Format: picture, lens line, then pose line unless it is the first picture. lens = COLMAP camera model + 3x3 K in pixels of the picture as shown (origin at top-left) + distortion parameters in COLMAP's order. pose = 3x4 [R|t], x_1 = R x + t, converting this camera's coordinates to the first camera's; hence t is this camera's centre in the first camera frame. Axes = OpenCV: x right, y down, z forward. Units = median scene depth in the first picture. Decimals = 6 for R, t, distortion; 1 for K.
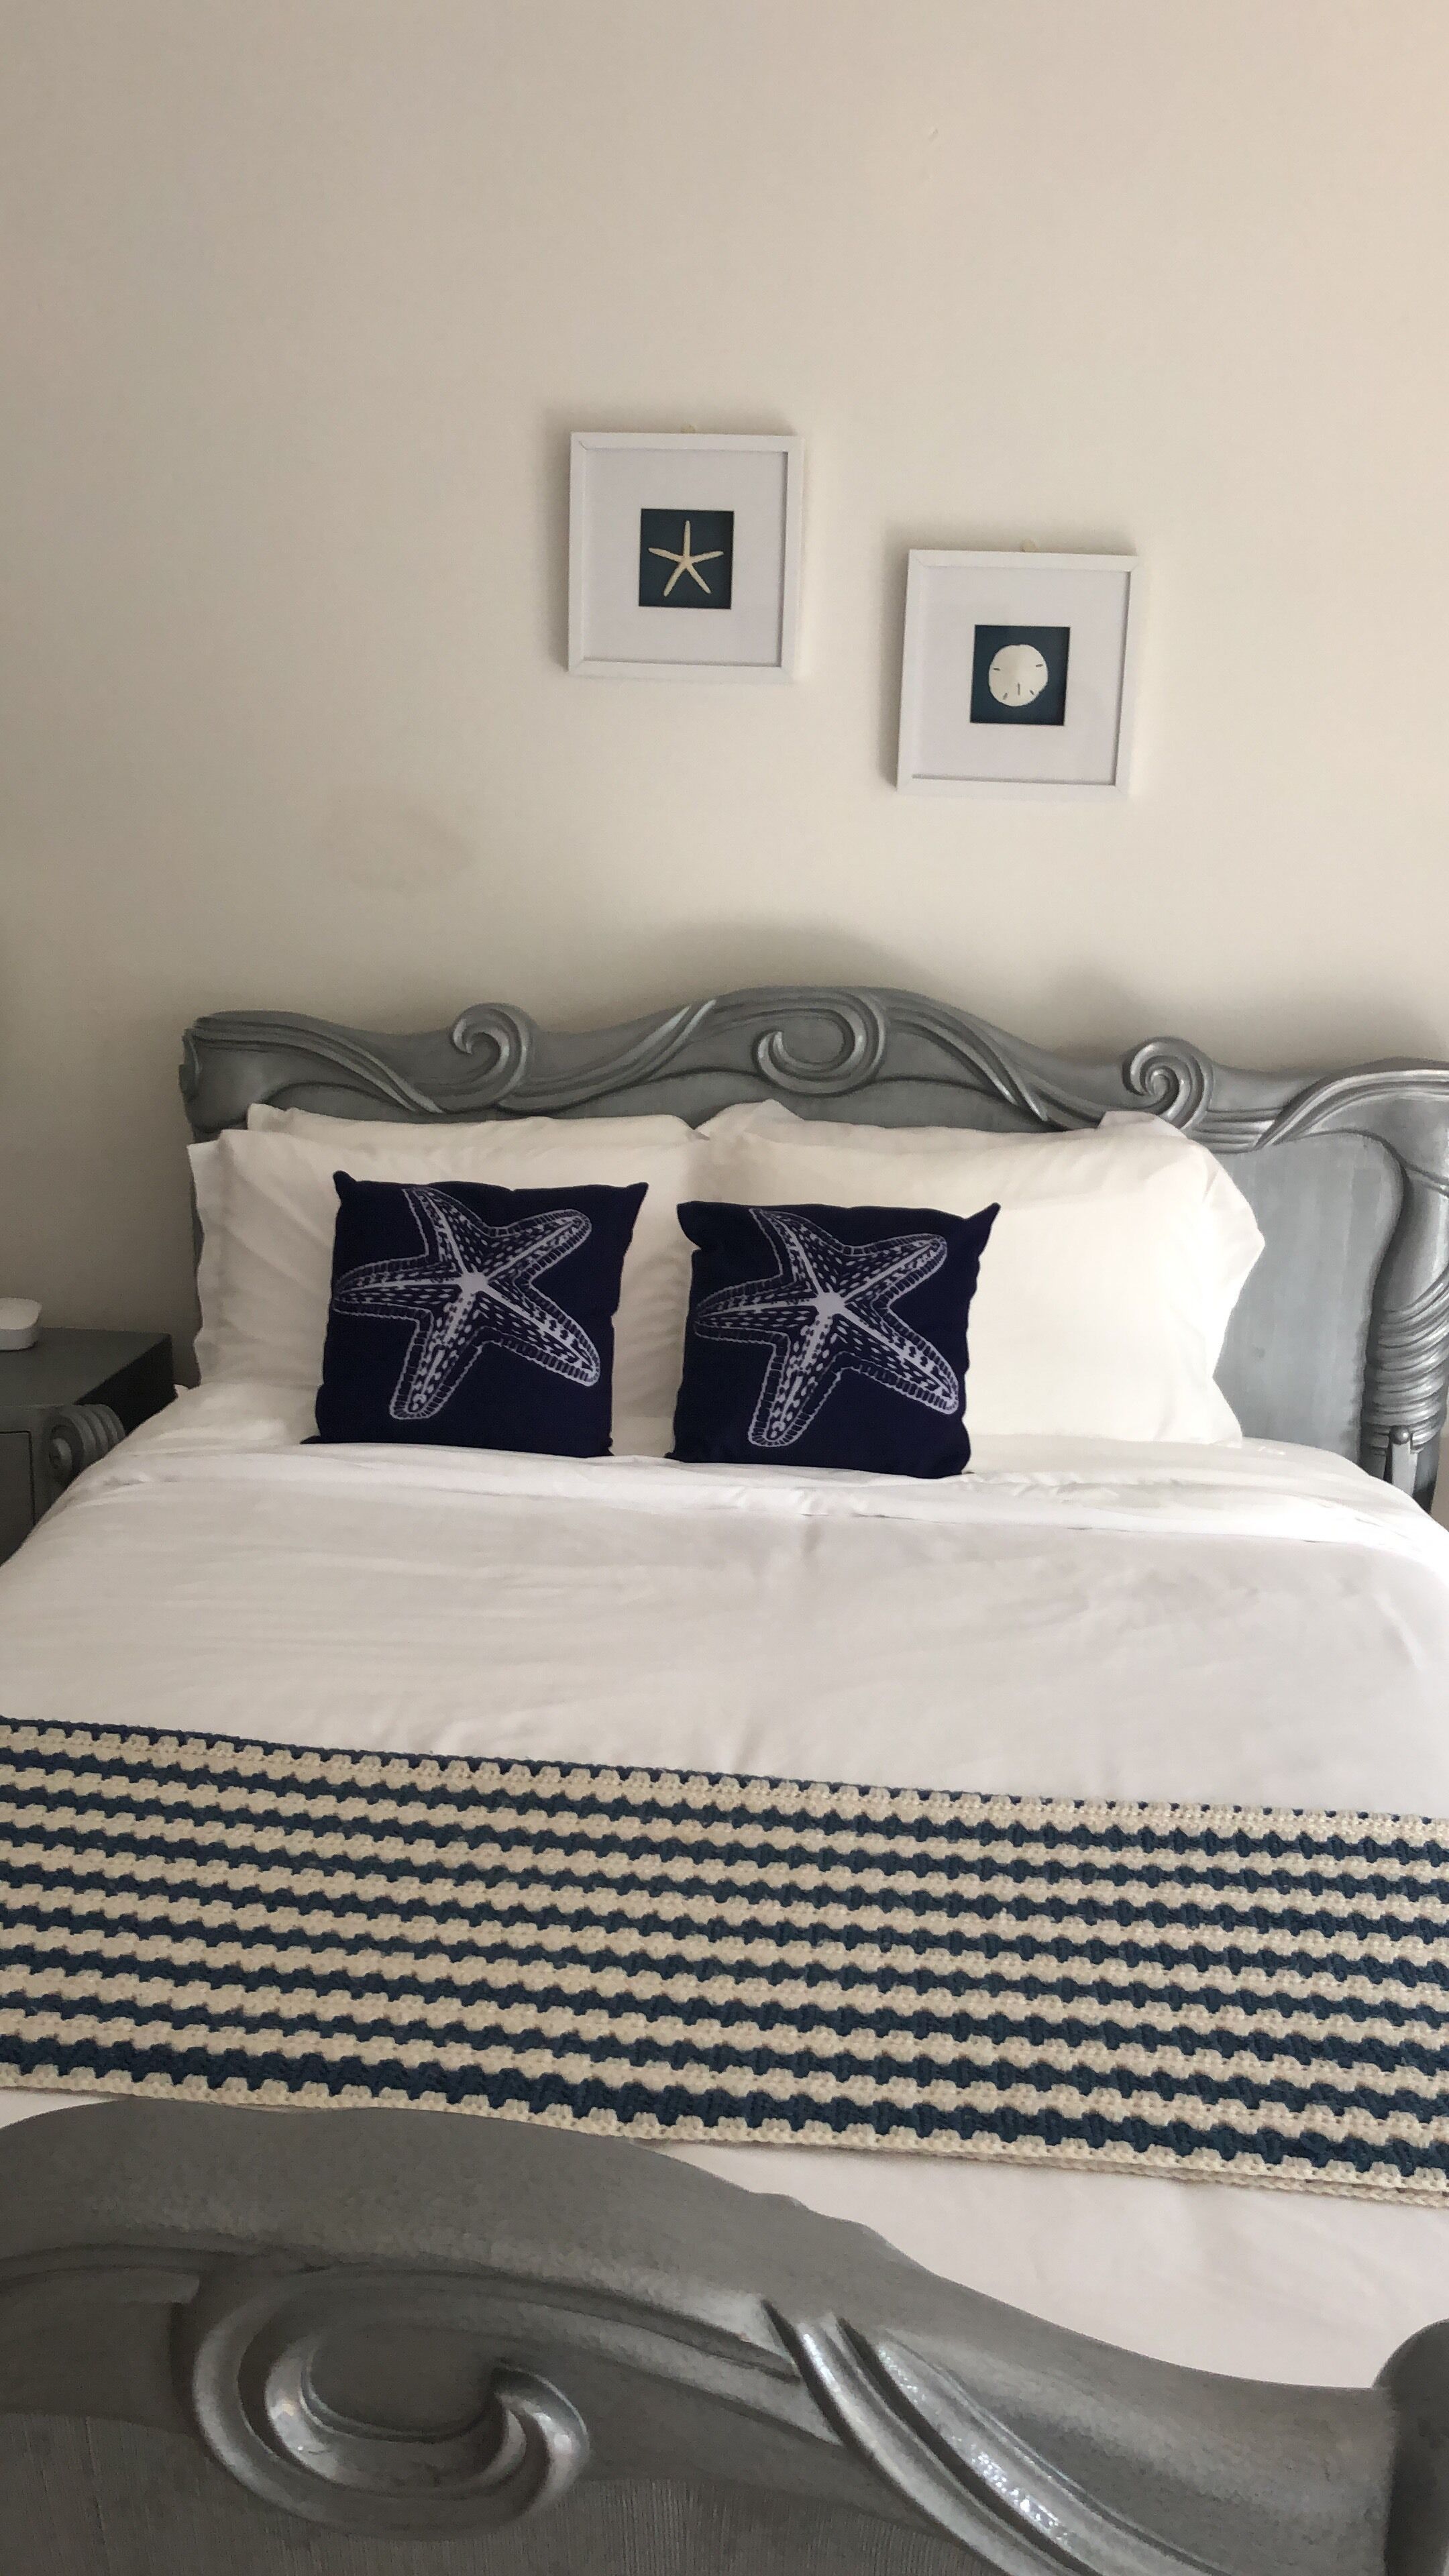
lens RADIAL K [[2186.9, 0, 723.0], [0, 2186.9, 1333.2], [0, 0, 1]] dist [0.131294, -0.445058]
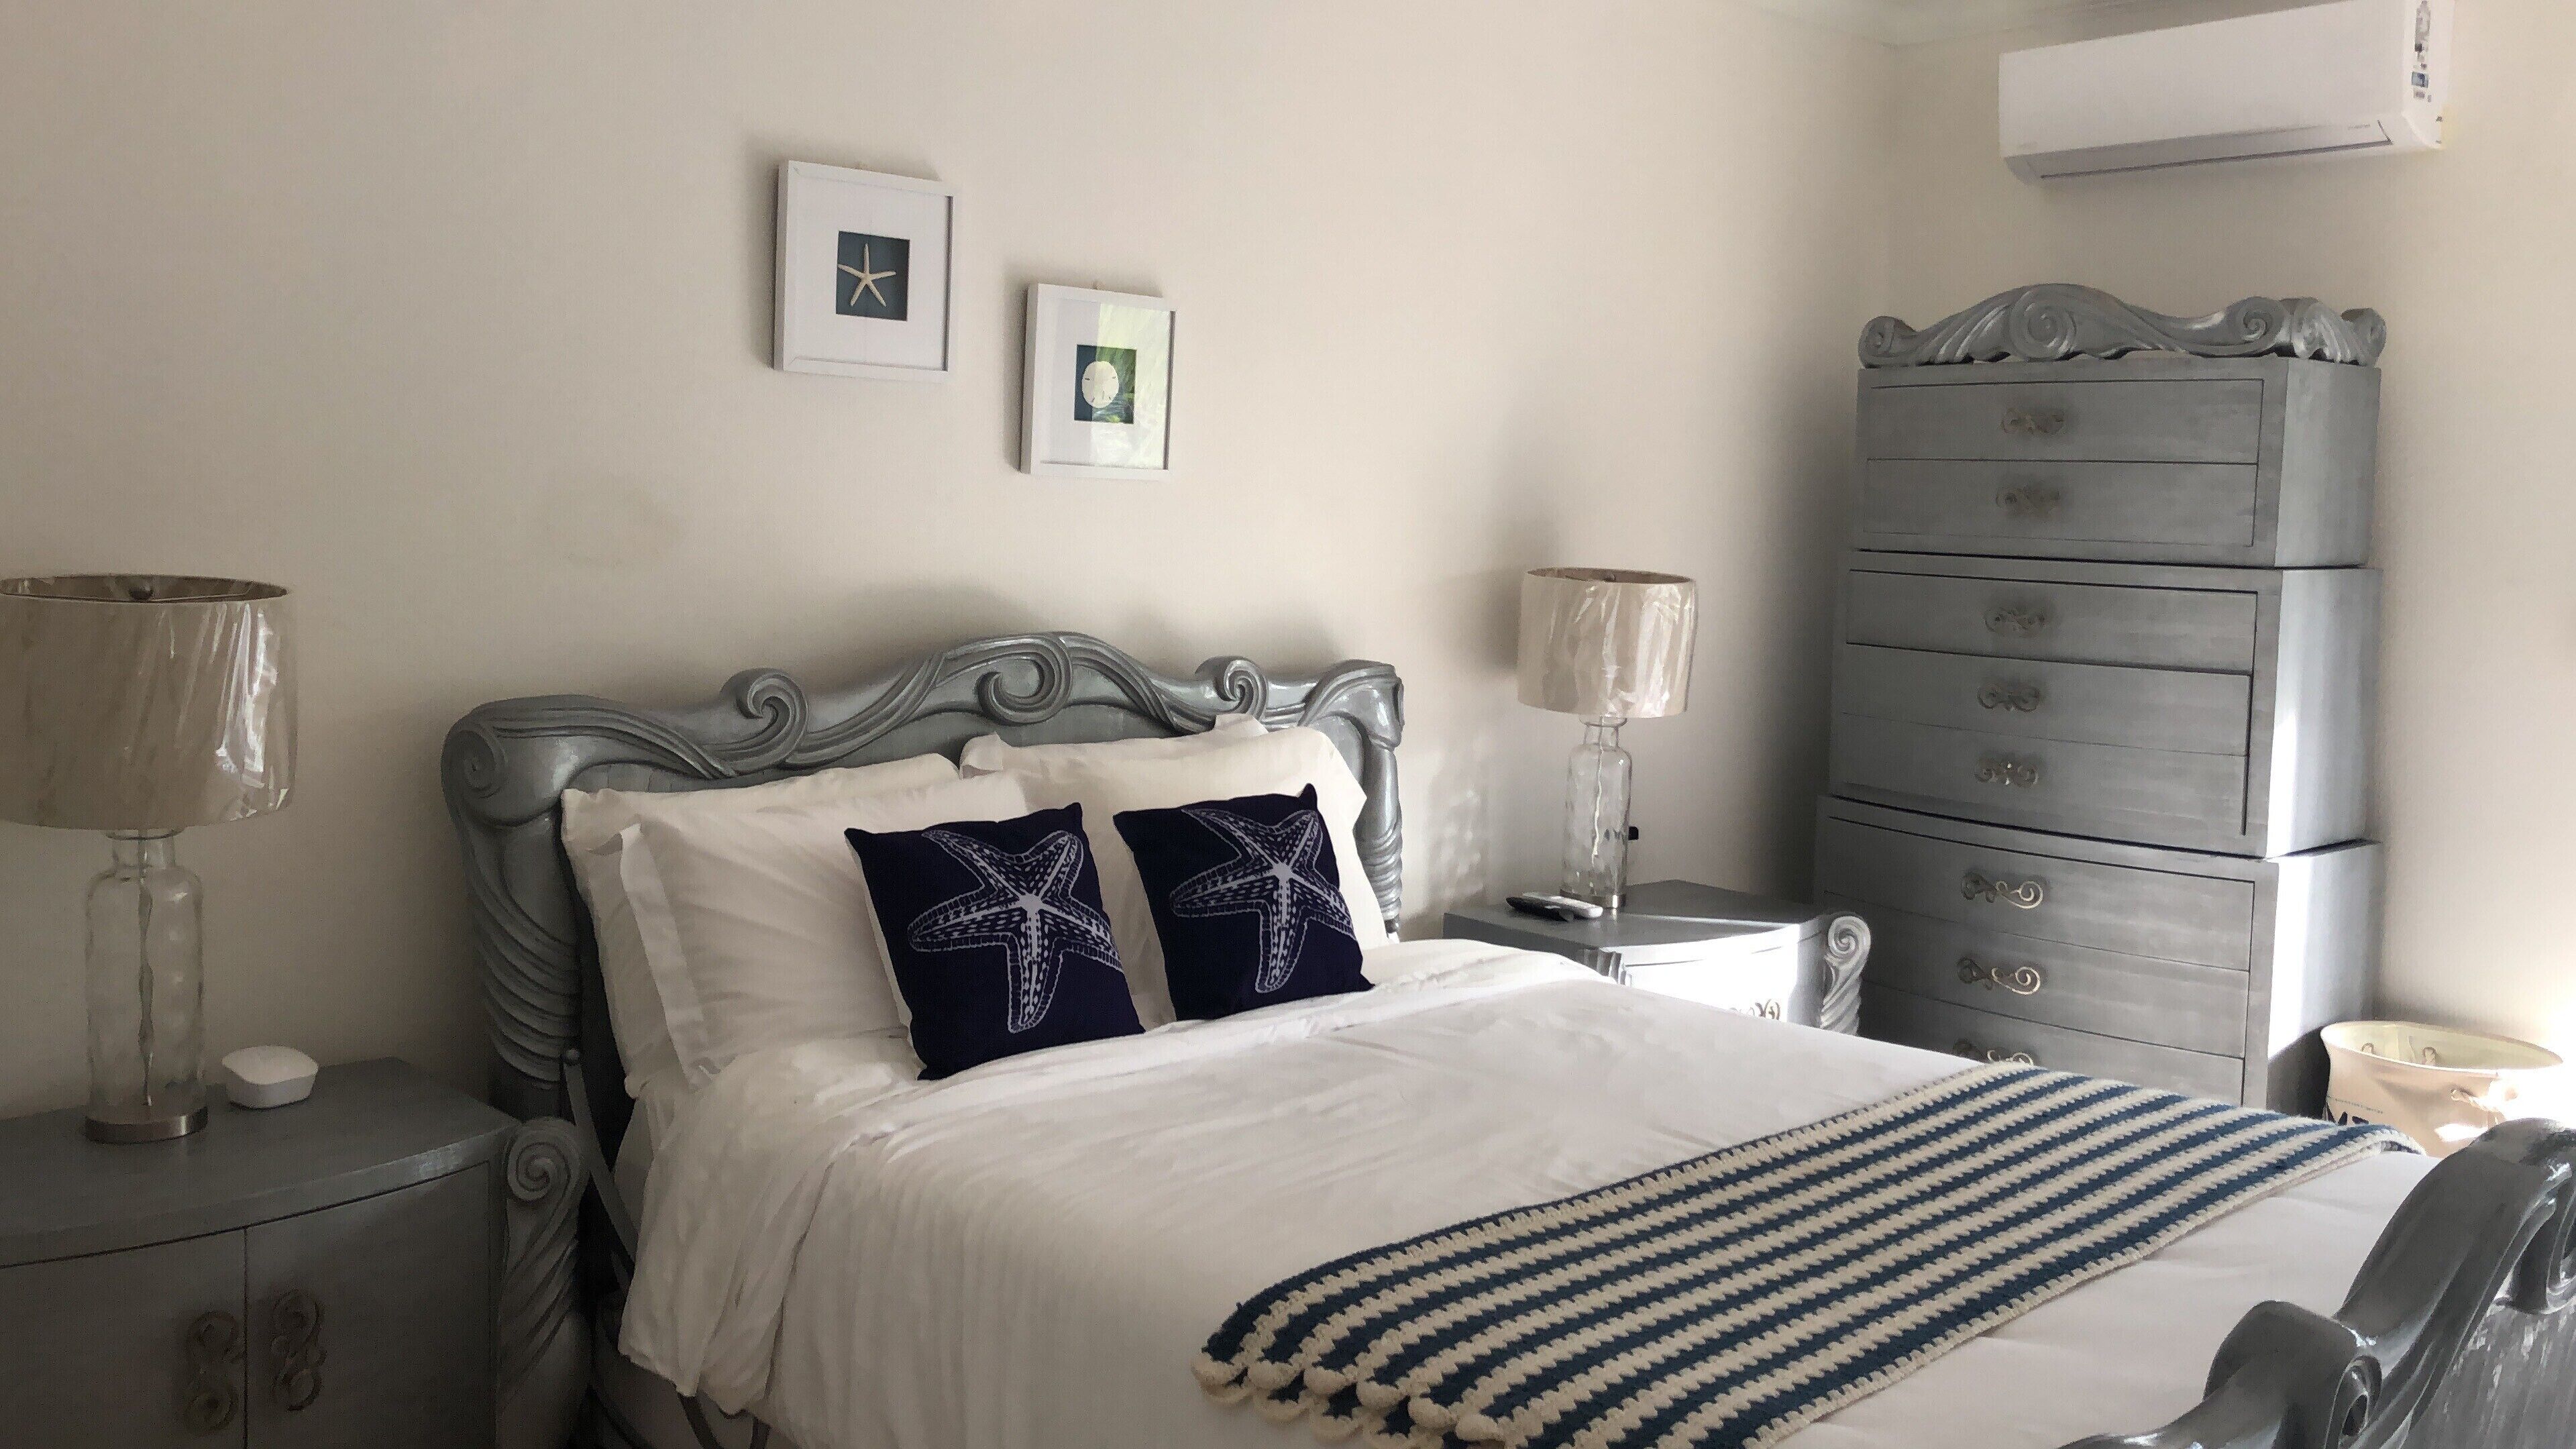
lens RADIAL K [[2186.9, 0, 1288.0], [0, 2186.9, 724.5], [0, 0, 1]] dist [0.131294, -0.445058]
pose [[0.654202, -0.090967, 0.750829, -0.765860], [0.169748, 0.985074, -0.028557, -0.051890], [-0.737024, 0.146134, 0.659879, 0.118836]]
